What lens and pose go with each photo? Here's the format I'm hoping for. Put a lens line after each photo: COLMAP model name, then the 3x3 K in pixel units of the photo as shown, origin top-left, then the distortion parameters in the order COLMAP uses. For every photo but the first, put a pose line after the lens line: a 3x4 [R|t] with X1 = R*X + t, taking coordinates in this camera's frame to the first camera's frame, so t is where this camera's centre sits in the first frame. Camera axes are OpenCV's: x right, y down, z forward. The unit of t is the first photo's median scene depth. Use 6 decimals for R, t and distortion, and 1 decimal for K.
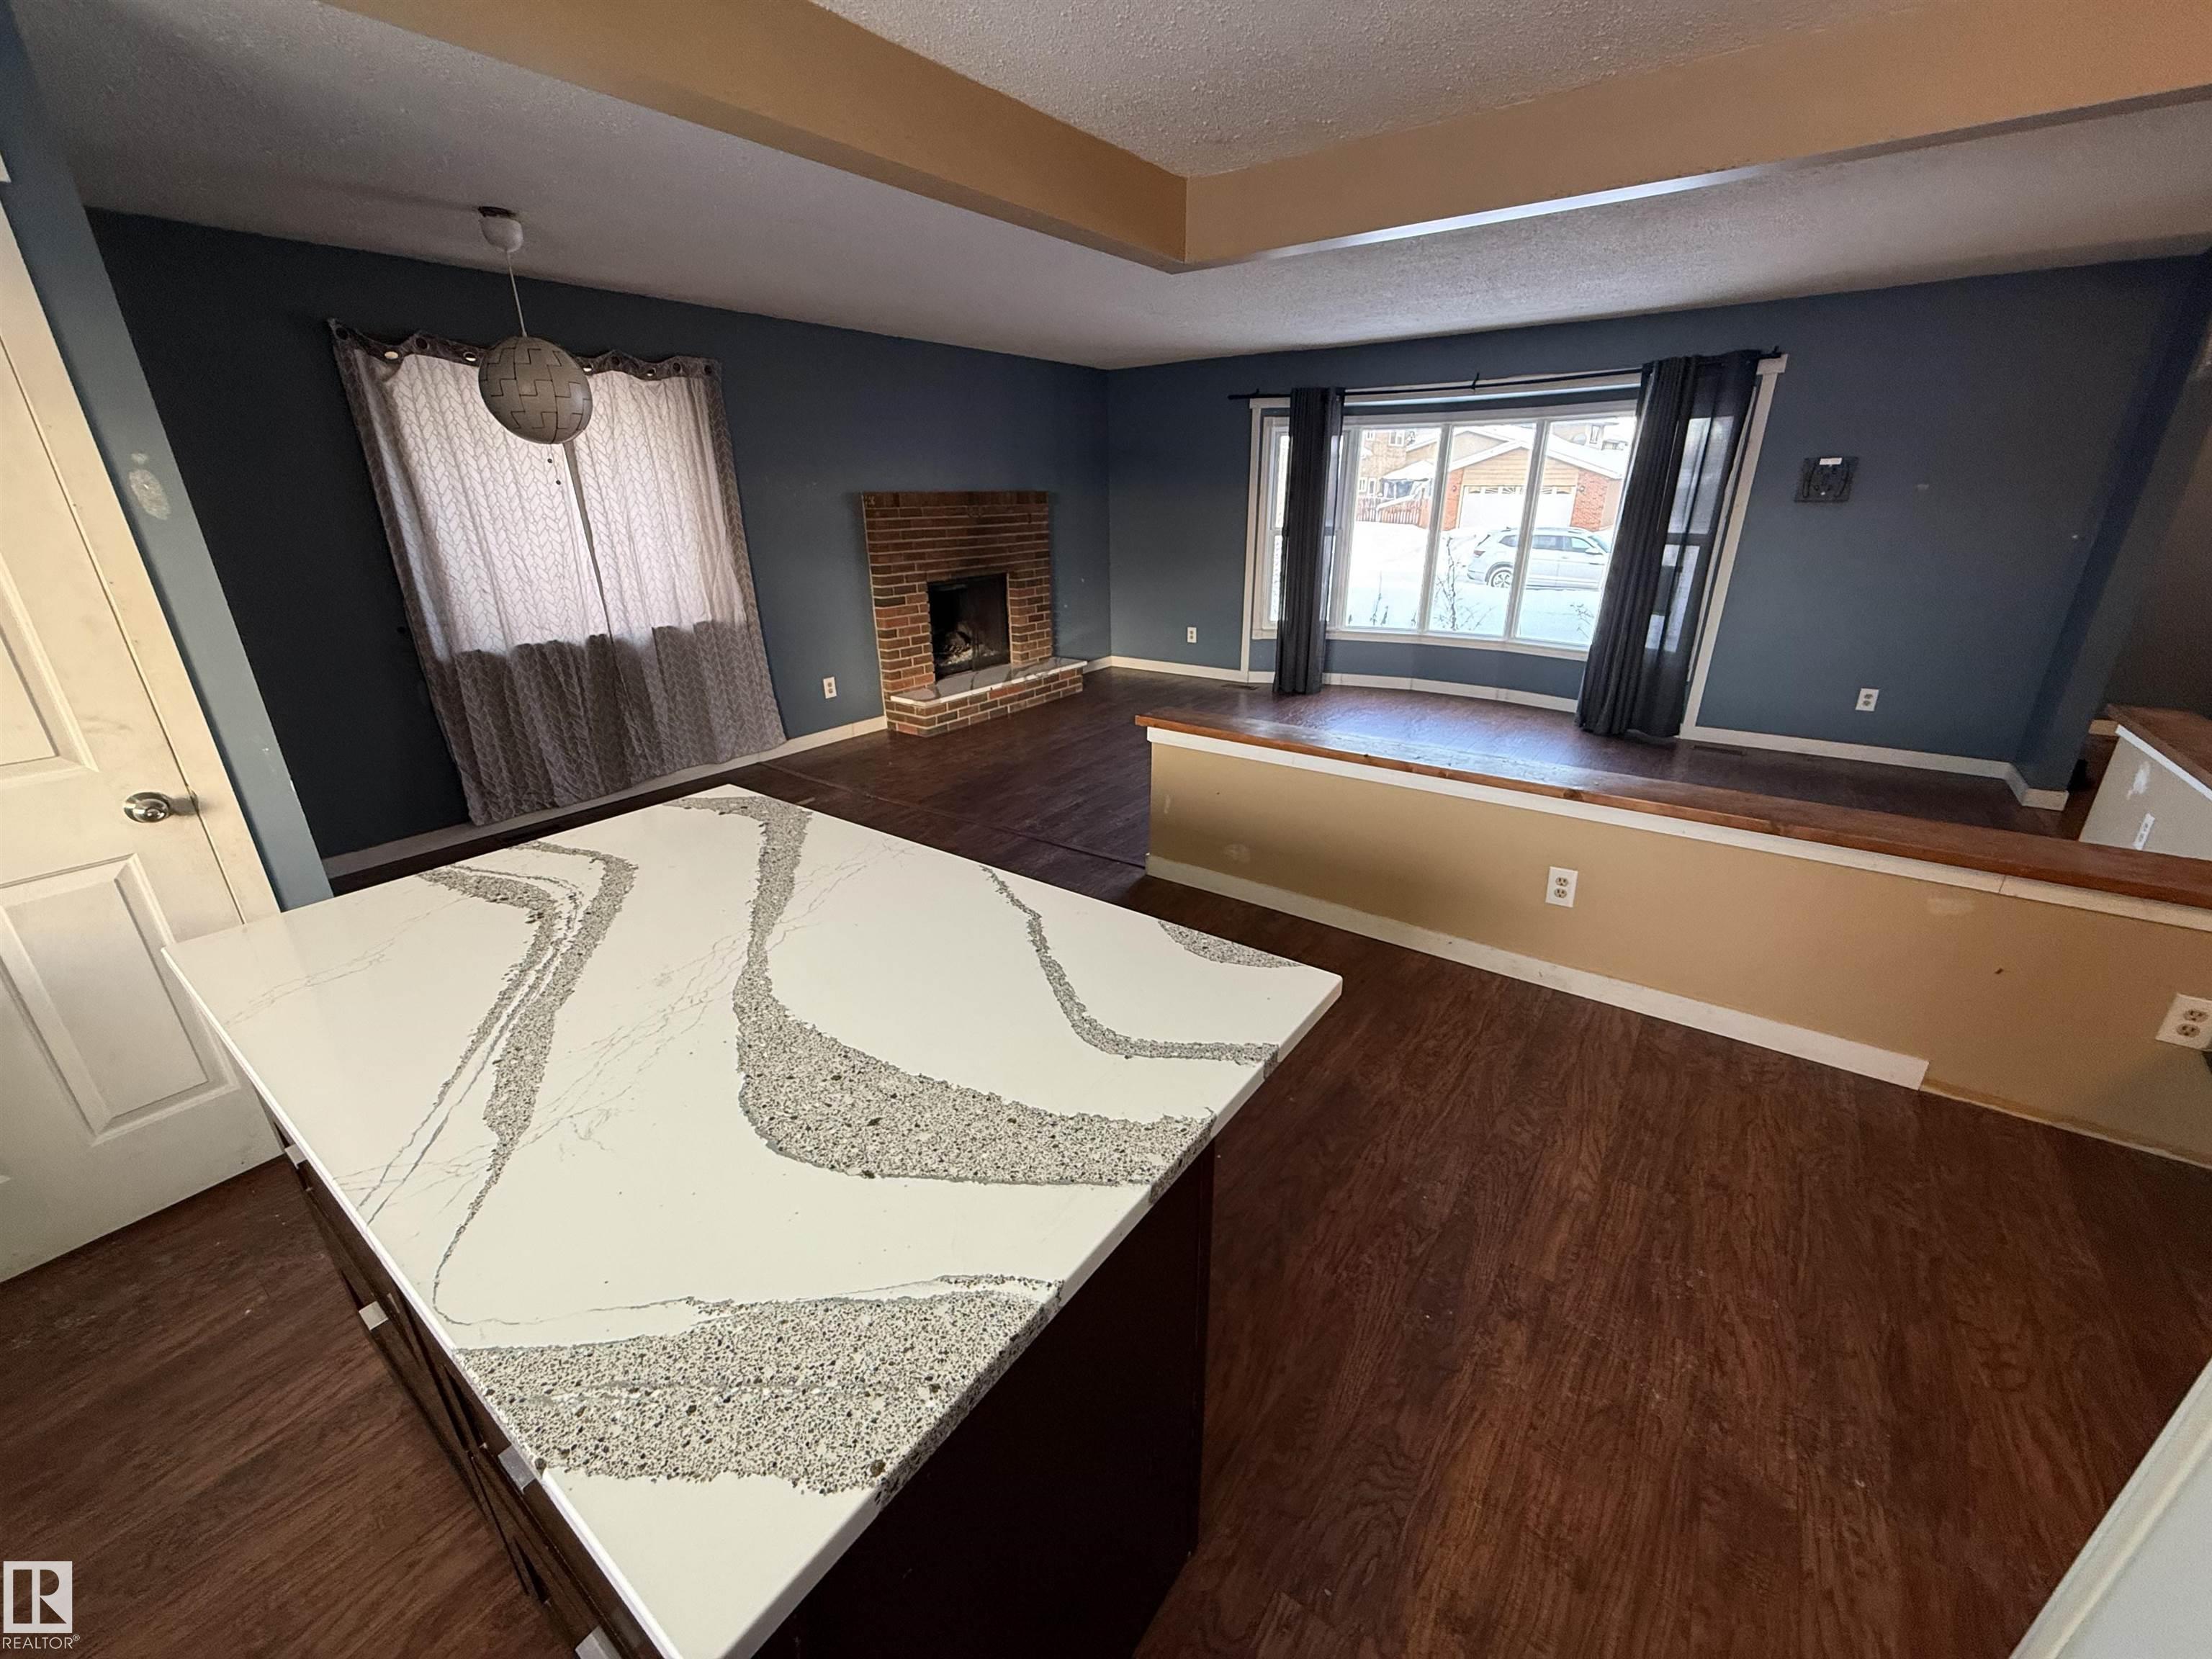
lens RADIAL K [[877.2, 0, 1099.3], [0, 877.2, 830.1], [0, 0, 1]] dist [-0.002268, 0.000429]
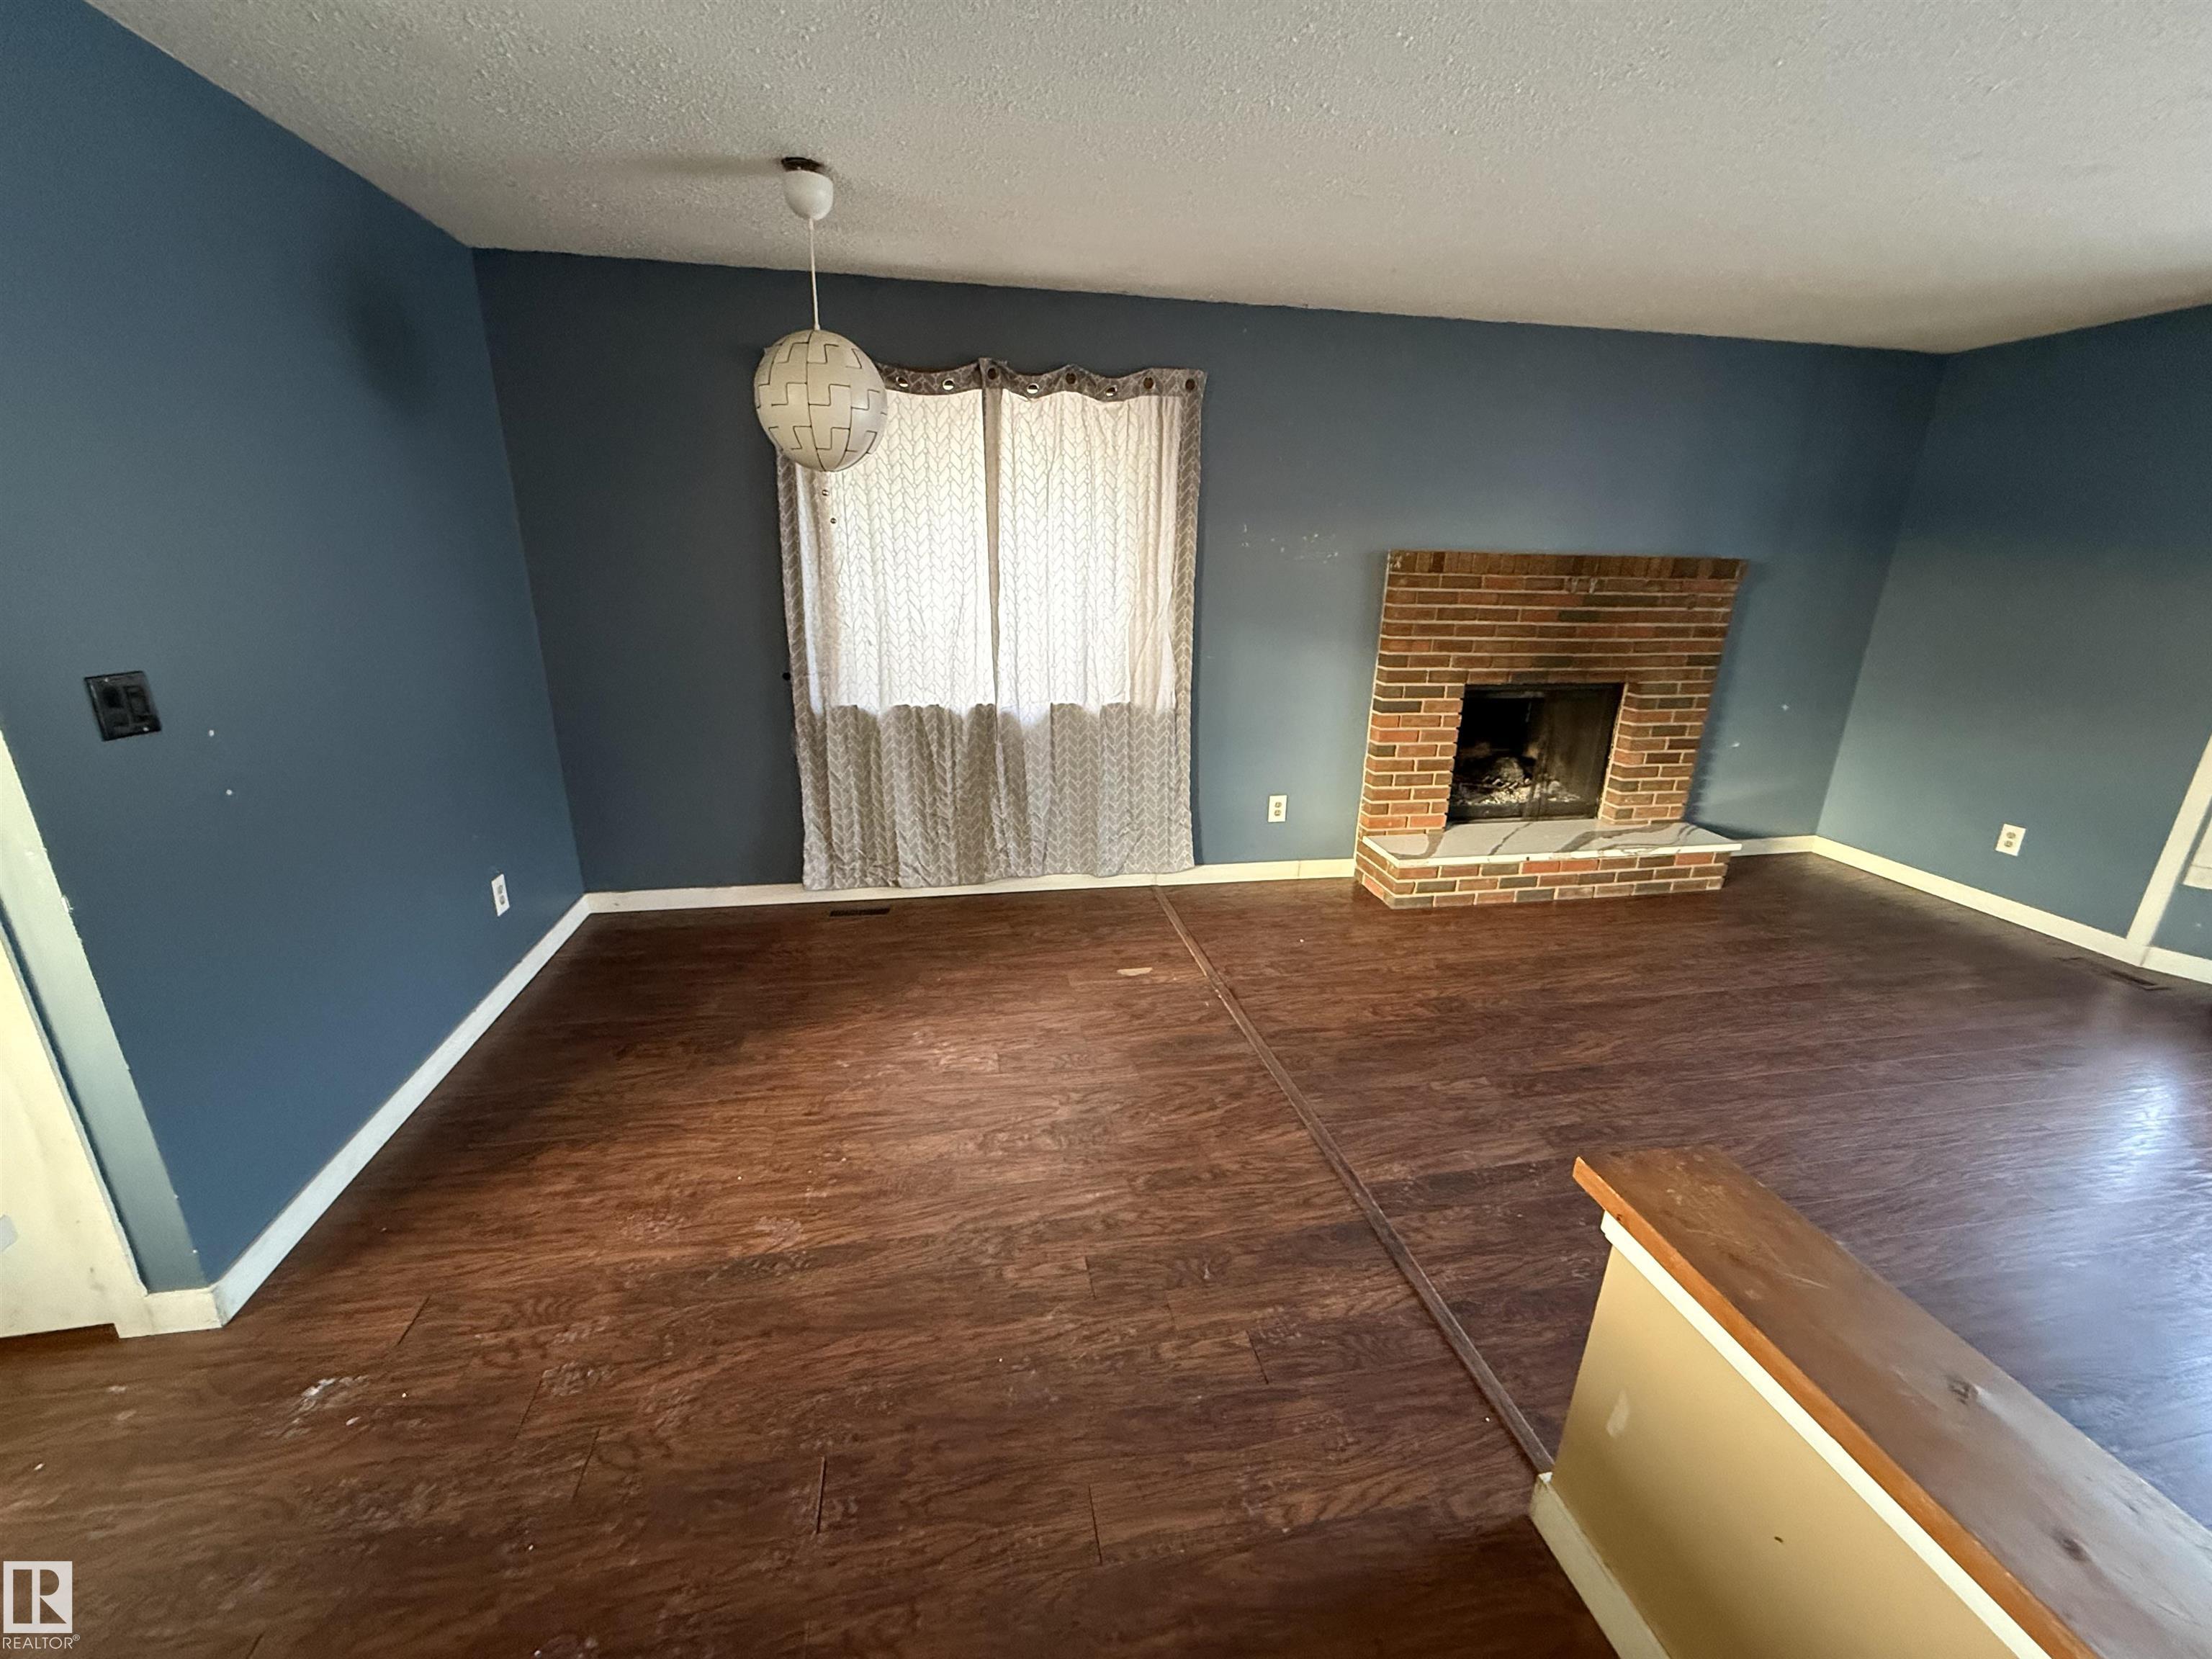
lens RADIAL K [[877.2, 0, 1099.3], [0, 877.2, 830.1], [0, 0, 1]] dist [-0.002268, 0.000429]
pose [[0.726664, 0.236421, -0.645030, 0.063353], [-0.274235, 0.960693, 0.043177, -0.140573], [0.629884, 0.145515, 0.762936, 0.361623]]
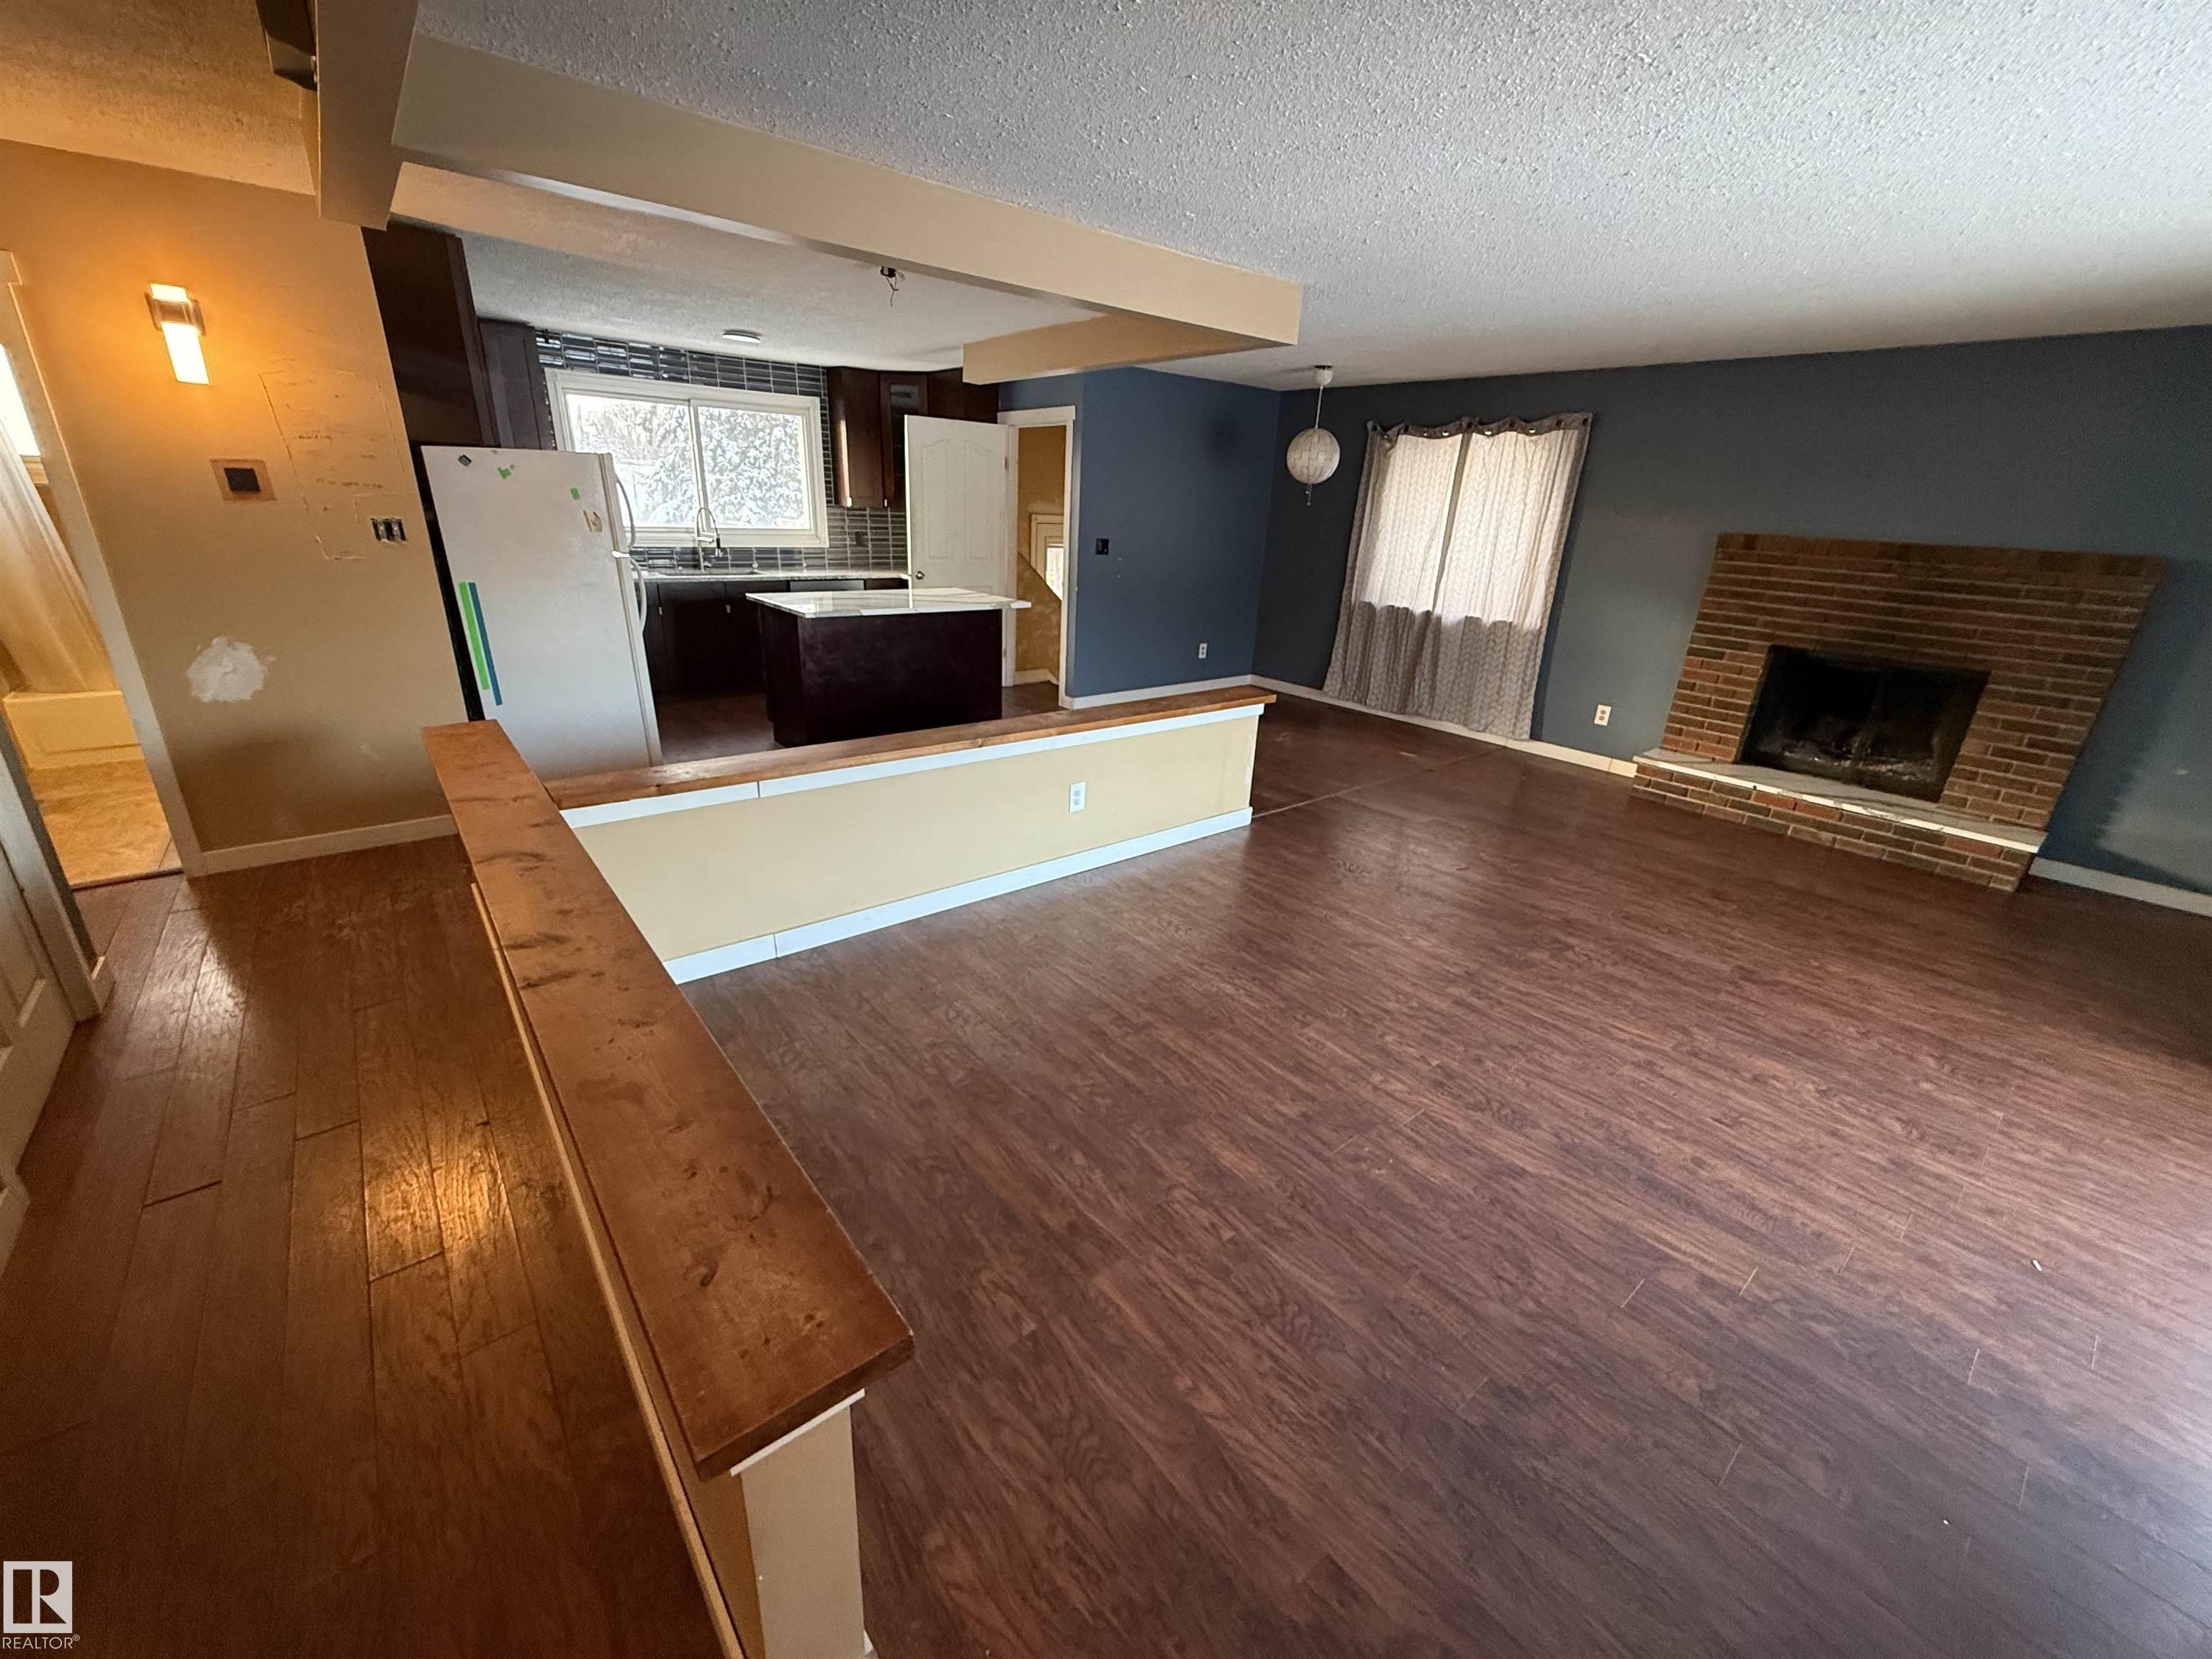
lens RADIAL K [[877.2, 0, 1099.3], [0, 877.2, 830.1], [0, 0, 1]] dist [-0.002268, 0.000429]
pose [[-0.249705, 0.345101, -0.904739, 0.841450], [-0.388908, 0.819925, 0.420087, -0.262231], [0.886791, 0.456758, -0.070527, 0.631145]]
